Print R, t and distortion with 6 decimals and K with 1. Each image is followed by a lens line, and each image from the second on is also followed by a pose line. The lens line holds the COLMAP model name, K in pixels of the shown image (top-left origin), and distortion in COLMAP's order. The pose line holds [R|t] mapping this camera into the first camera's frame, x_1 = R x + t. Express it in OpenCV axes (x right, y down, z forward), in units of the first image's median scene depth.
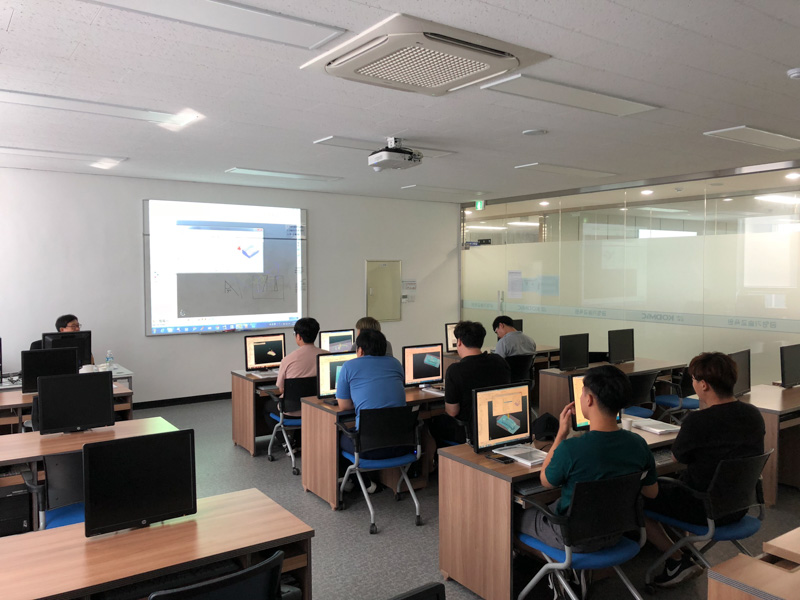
lens RADIAL K [[656.3, 0, 400.0], [0, 656.3, 300.0], [0, 0, 1]] dist [-0.003431, -0.003133]
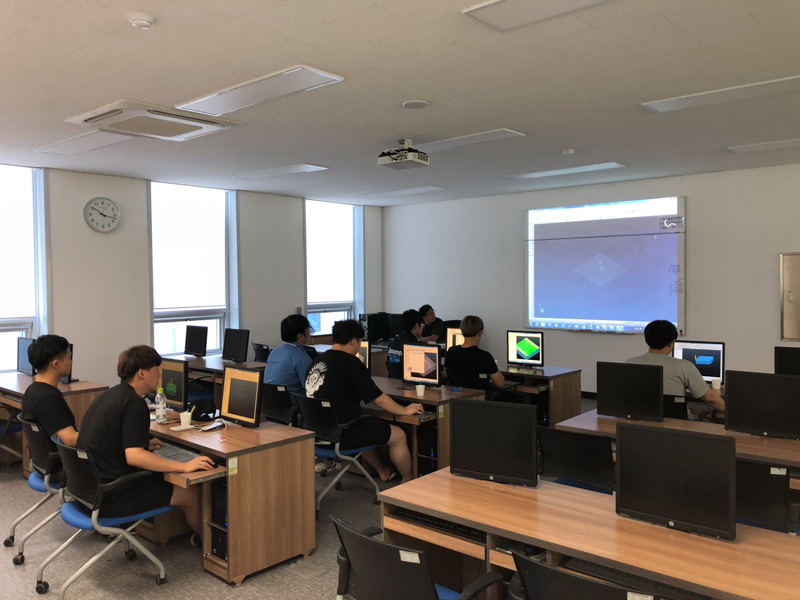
lens RADIAL K [[660.7, 0, 400.0], [0, 660.7, 300.0], [0, 0, 1]] dist [0.021721, -0.005413]
pose [[0.244887, 0.034237, -0.968947, 0.643742], [-0.039245, 0.998907, 0.025376, -0.013206], [0.968757, 0.031812, 0.245963, 0.479716]]
